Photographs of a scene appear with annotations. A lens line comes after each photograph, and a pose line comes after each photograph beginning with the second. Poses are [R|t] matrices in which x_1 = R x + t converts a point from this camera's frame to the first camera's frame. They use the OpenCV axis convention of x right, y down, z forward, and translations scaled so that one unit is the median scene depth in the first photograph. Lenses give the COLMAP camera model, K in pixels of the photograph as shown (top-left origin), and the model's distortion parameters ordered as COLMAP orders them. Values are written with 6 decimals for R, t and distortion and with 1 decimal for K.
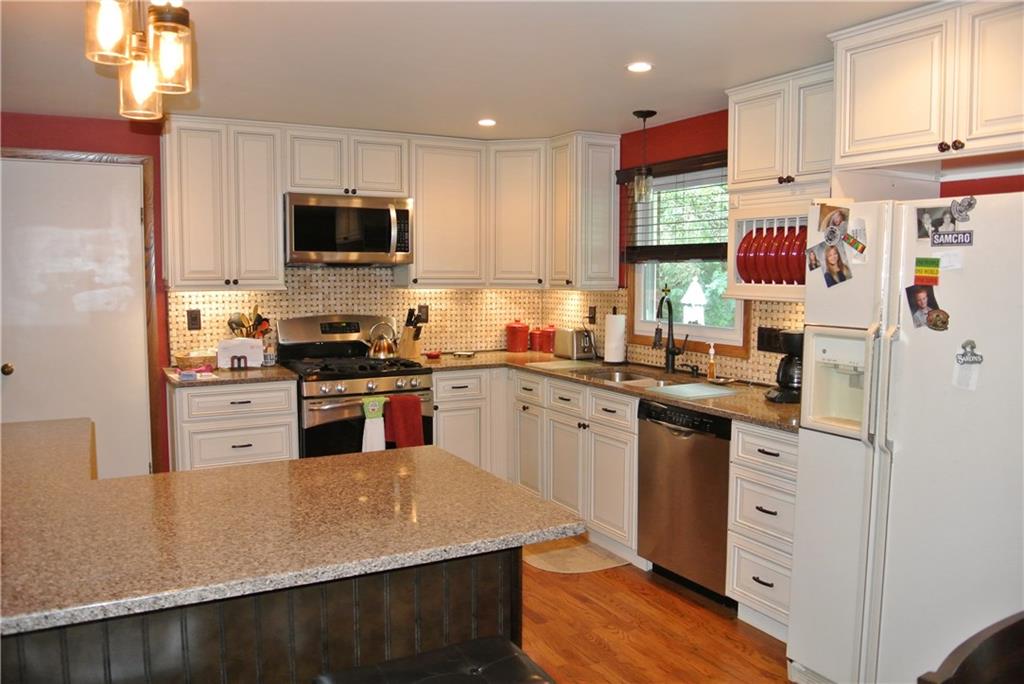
lens RADIAL K [[792.0, 0, 514.9], [0, 792.0, 338.5], [0, 0, 1]] dist [-0.092904, 0.035621]
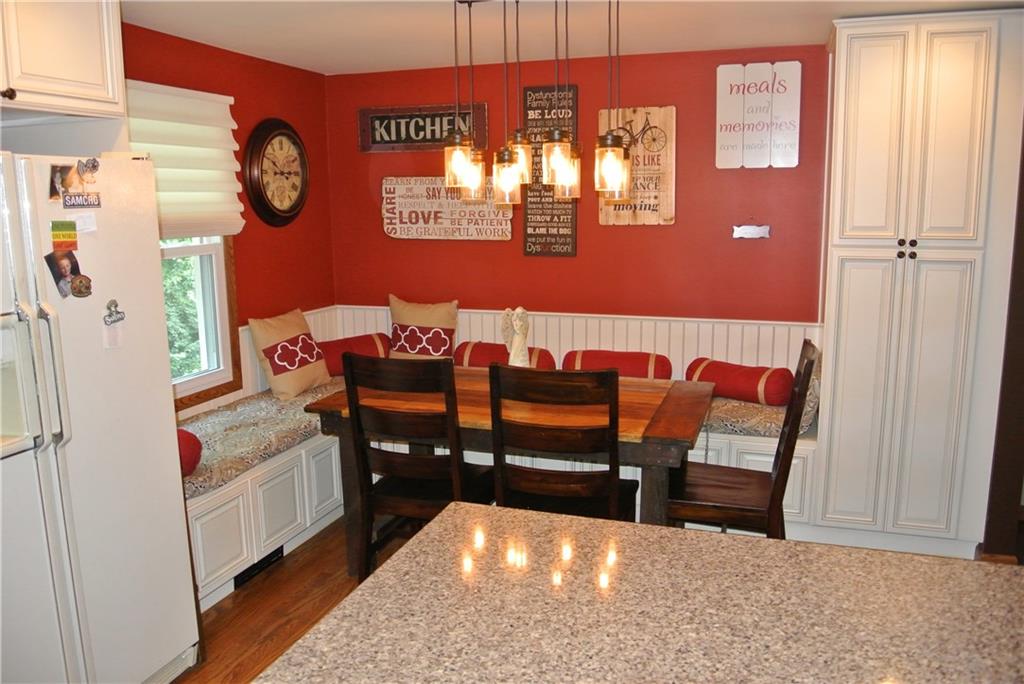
lens RADIAL K [[792.0, 0, 518.4], [0, 792.0, 340.1], [0, 0, 1]] dist [-0.092904, 0.035621]
pose [[-0.682442, -0.123919, 0.720359, -0.442344], [0.070717, 0.969708, 0.233808, -0.124280], [-0.727510, 0.210502, -0.653006, 1.075272]]
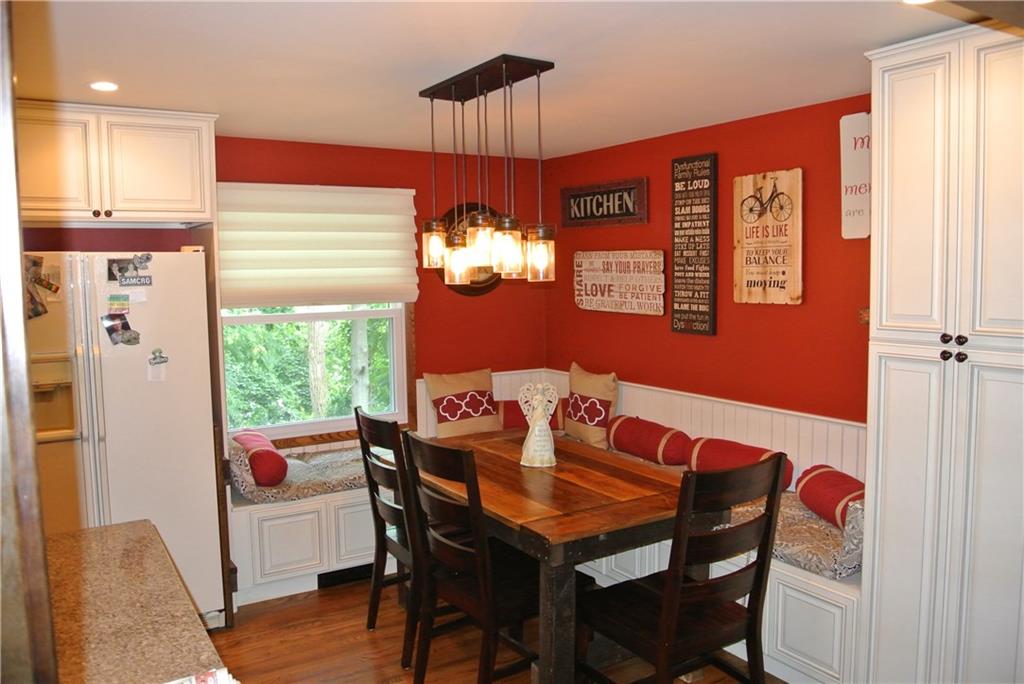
lens RADIAL K [[792.0, 0, 515.8], [0, 792.0, 341.8], [0, 0, 1]] dist [-0.092904, 0.035621]
pose [[-0.068553, -0.094532, 0.993159, -0.803054], [0.100113, 0.989824, 0.101125, -0.078233], [-0.992612, 0.106360, -0.058392, 0.326771]]
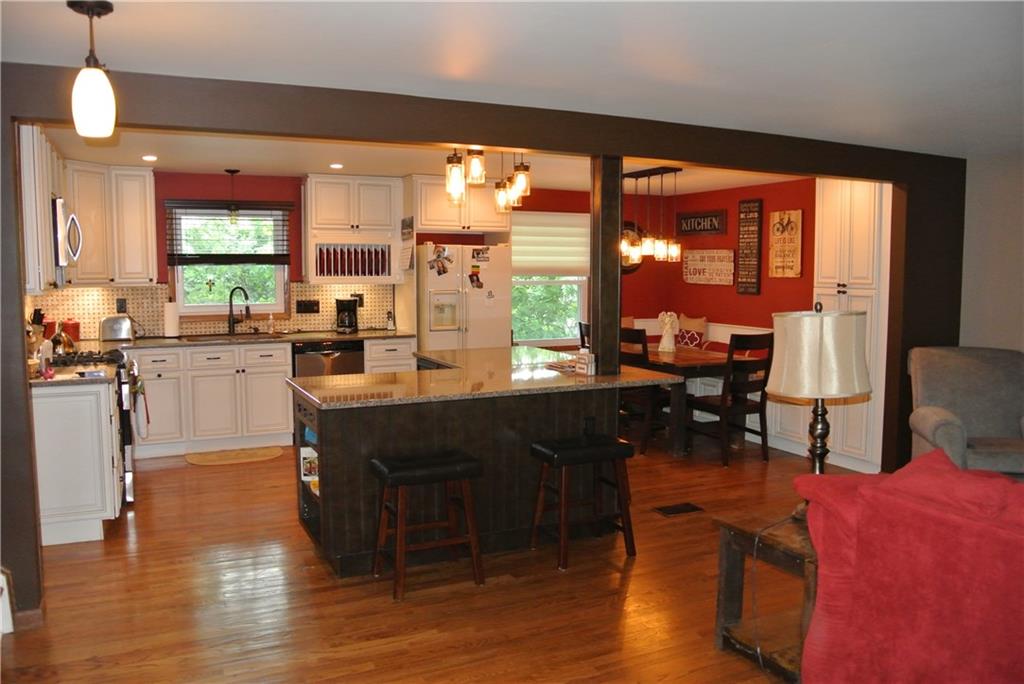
lens RADIAL K [[792.0, 0, 511.8], [0, 792.0, 343.4], [0, 0, 1]] dist [-0.092904, 0.035621]
pose [[0.051888, -0.097469, 0.993885, -2.275618], [0.085418, 0.992012, 0.092826, -0.065752], [-0.994993, 0.080079, 0.059799, 0.606333]]
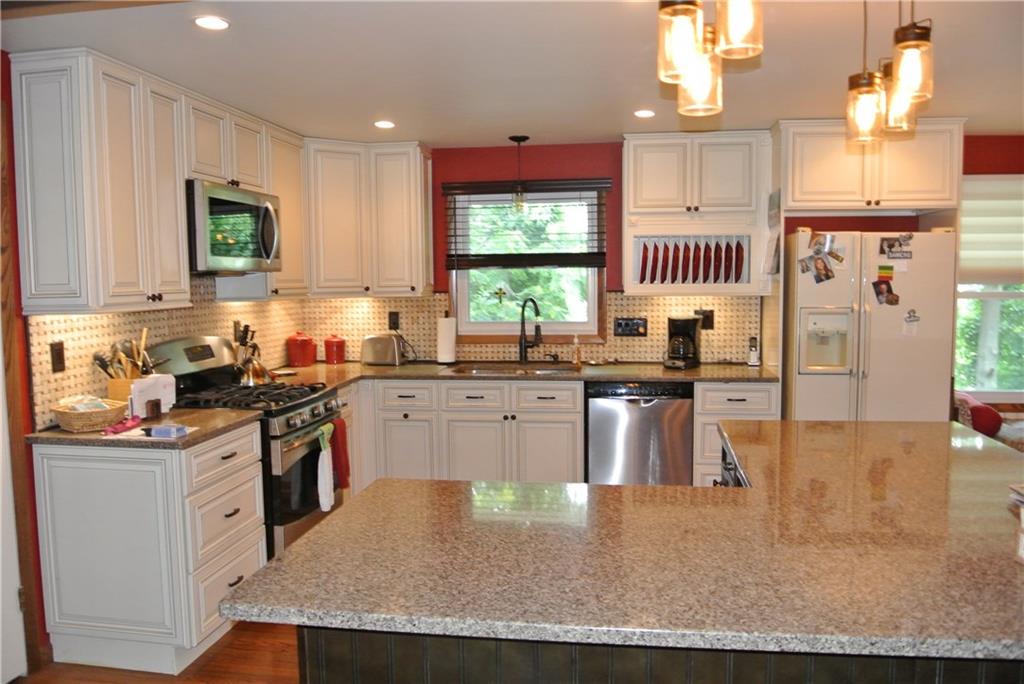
lens RADIAL K [[792.0, 0, 514.3], [0, 792.0, 349.1], [0, 0, 1]] dist [-0.092904, 0.035621]
pose [[0.605025, -0.082064, 0.791966, -1.254435], [0.080369, 0.995888, 0.041796, -0.048389], [-0.792140, 0.038362, 0.609133, 0.516942]]
